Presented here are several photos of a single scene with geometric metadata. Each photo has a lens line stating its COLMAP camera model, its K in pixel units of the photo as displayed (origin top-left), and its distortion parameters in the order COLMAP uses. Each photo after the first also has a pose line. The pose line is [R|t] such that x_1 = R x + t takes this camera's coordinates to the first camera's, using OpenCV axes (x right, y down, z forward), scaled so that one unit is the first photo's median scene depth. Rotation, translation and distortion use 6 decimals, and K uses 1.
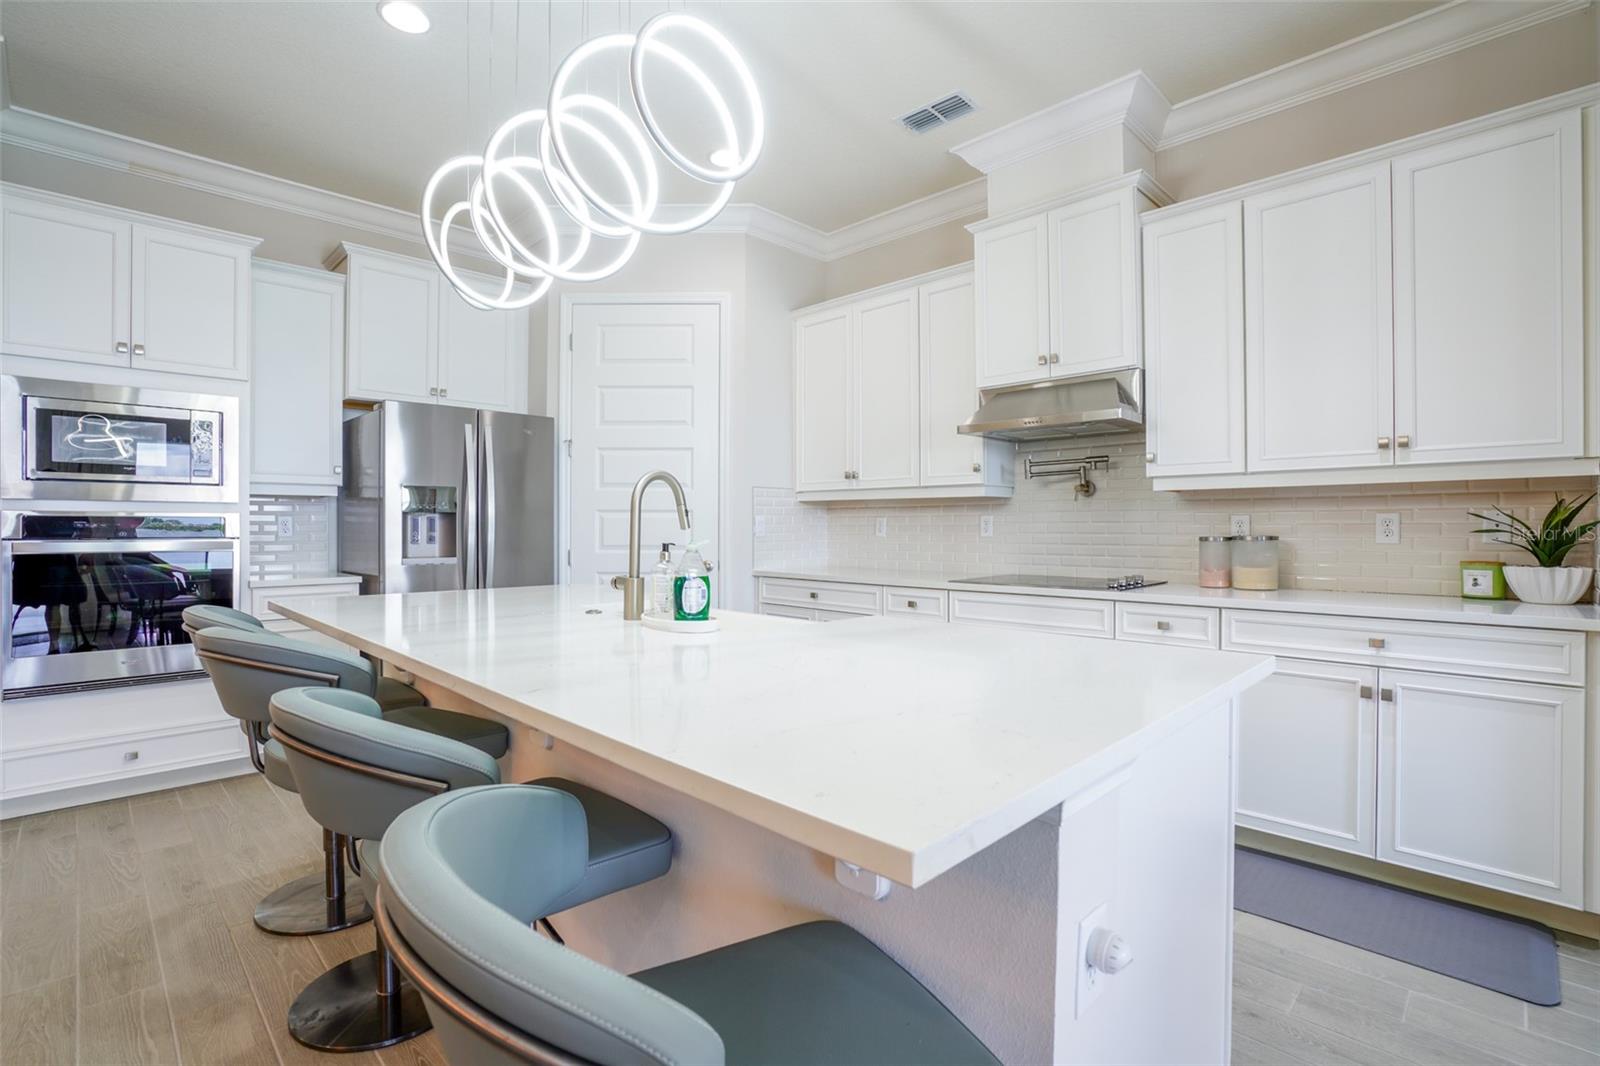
lens RADIAL K [[756.3, 0, 794.5], [0, 756.3, 538.1], [0, 0, 1]] dist [-0.056973, 0.029490]
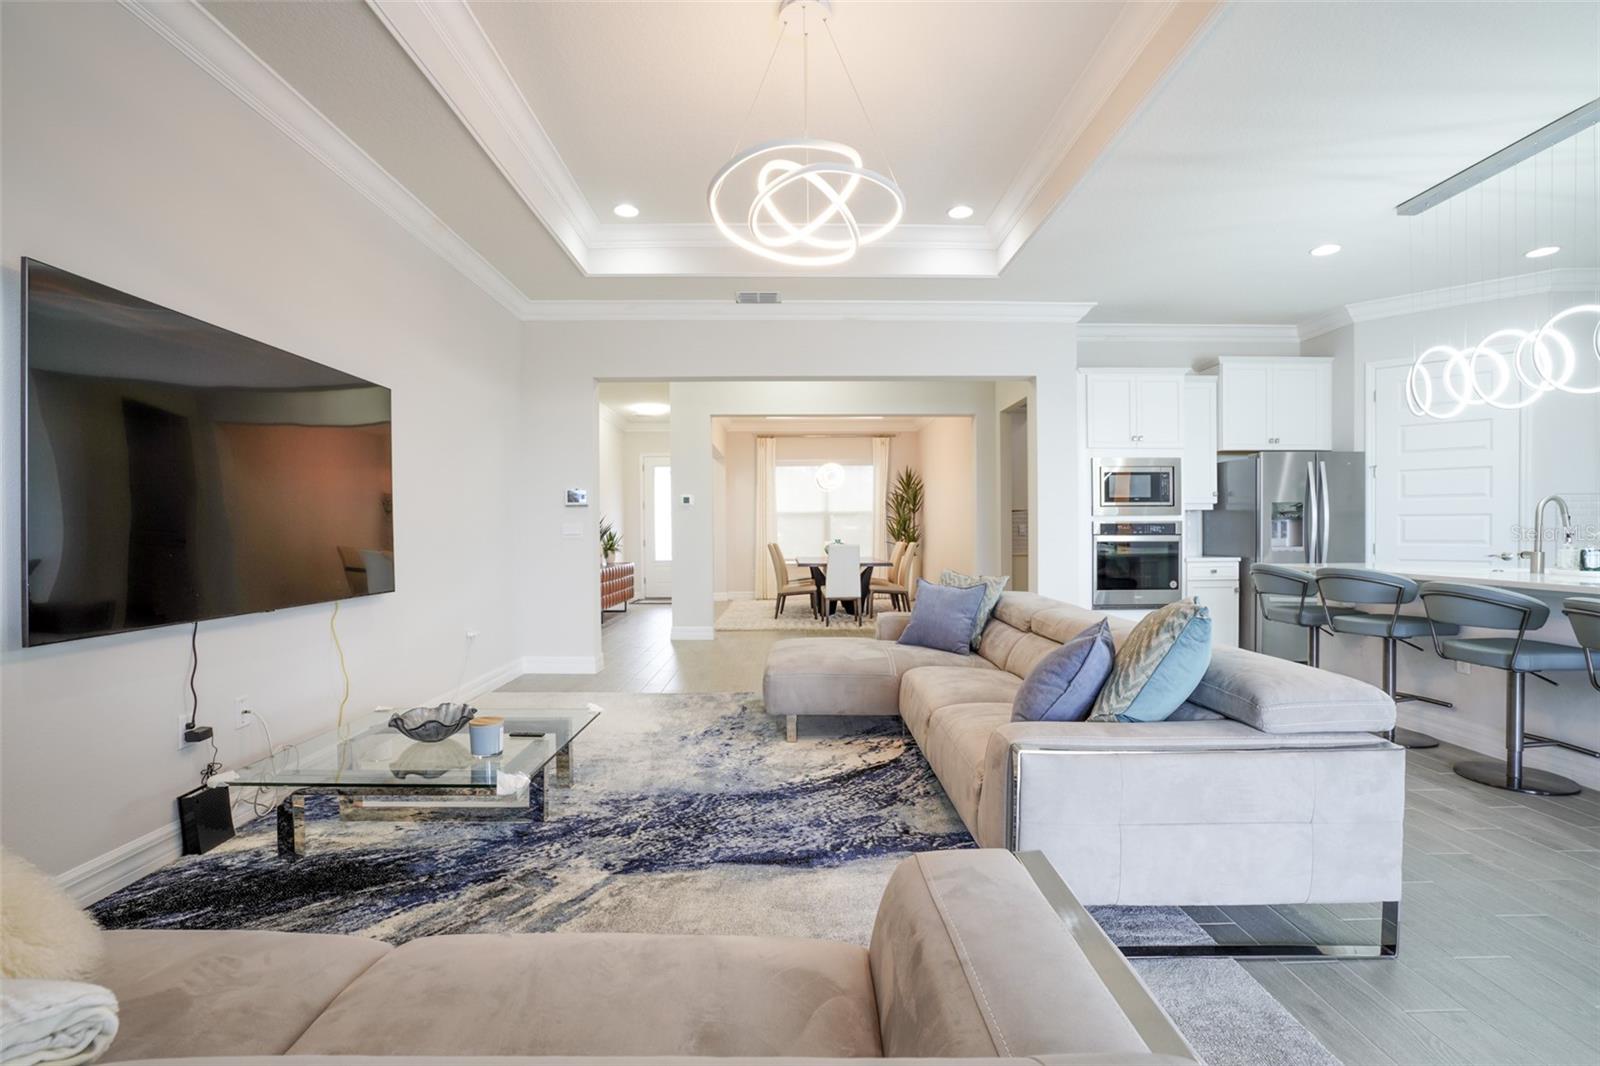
lens RADIAL K [[756.3, 0, 794.5], [0, 756.3, 538.1], [0, 0, 1]] dist [-0.056973, 0.029490]
pose [[0.723462, 0.000045, -0.690365, -0.170480], [-0.002123, 0.999995, -0.002160, 0.015043], [0.690361, 0.003028, 0.723458, -1.010358]]
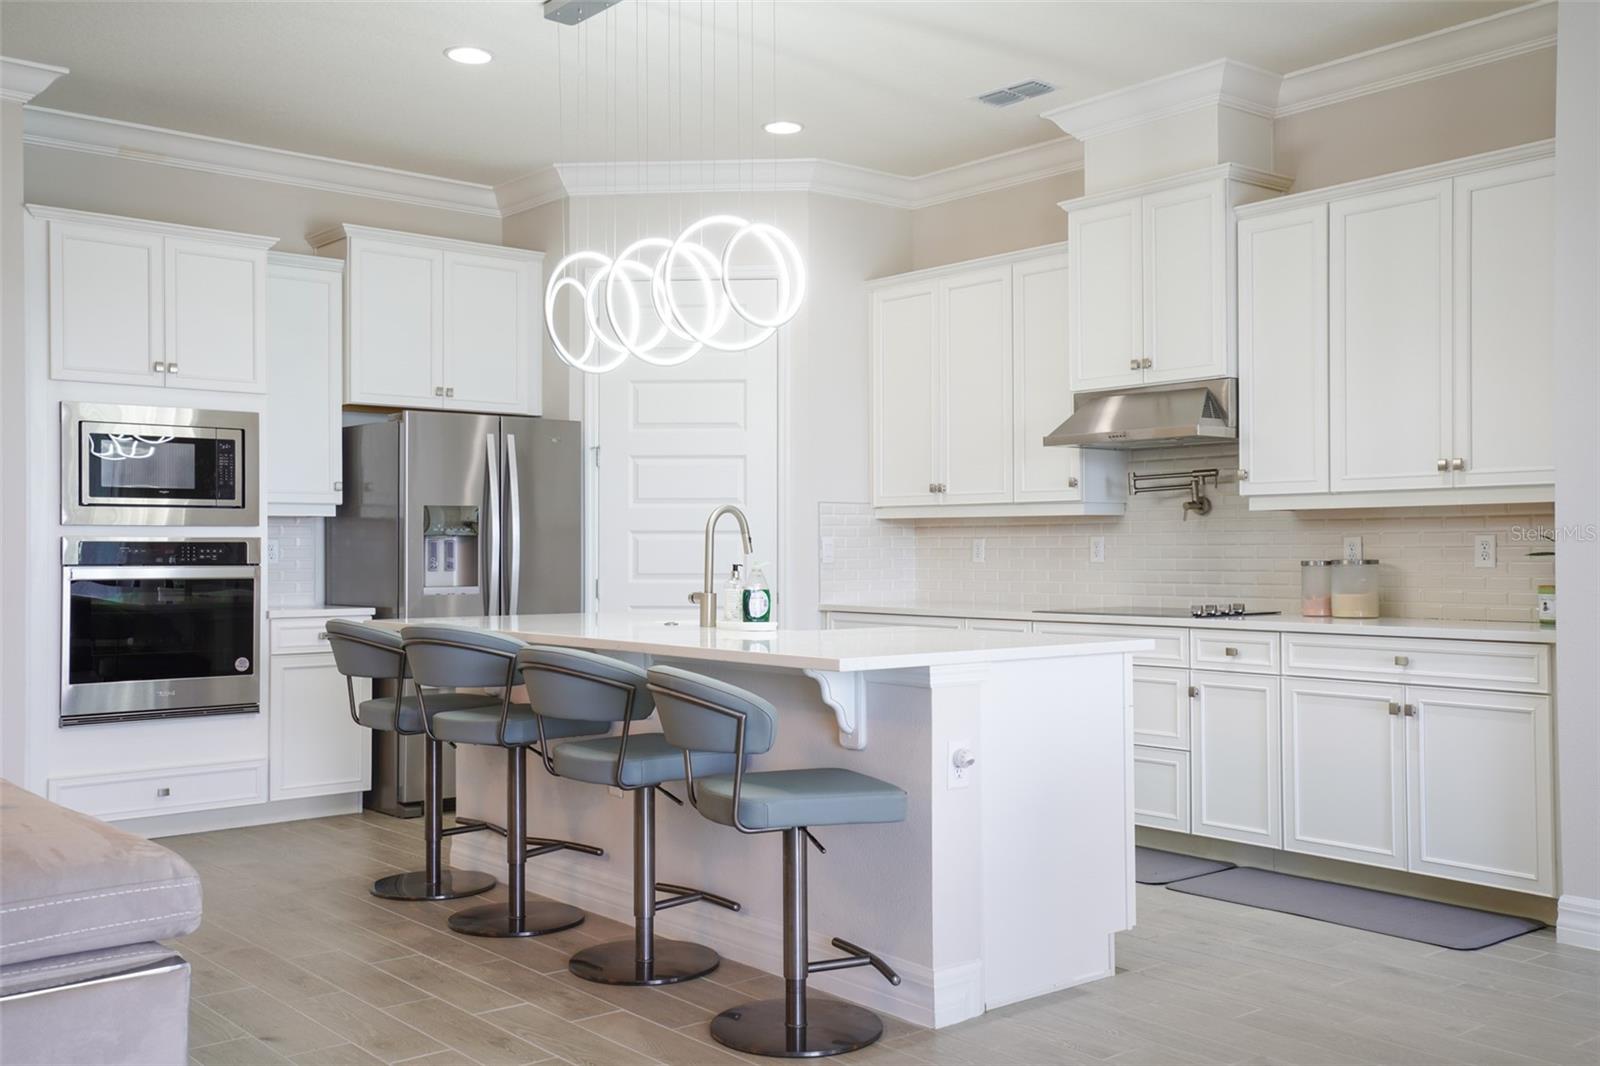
lens RADIAL K [[1560.1, 0, 800.0], [0, 1560.1, 533.0], [0, 0, 1]] dist [0.075706, 0.008265]
pose [[0.996312, -0.003408, -0.085736, 0.093126], [0.001232, 0.999676, -0.025424, 0.011561], [0.085795, 0.025225, 0.995993, -0.916229]]
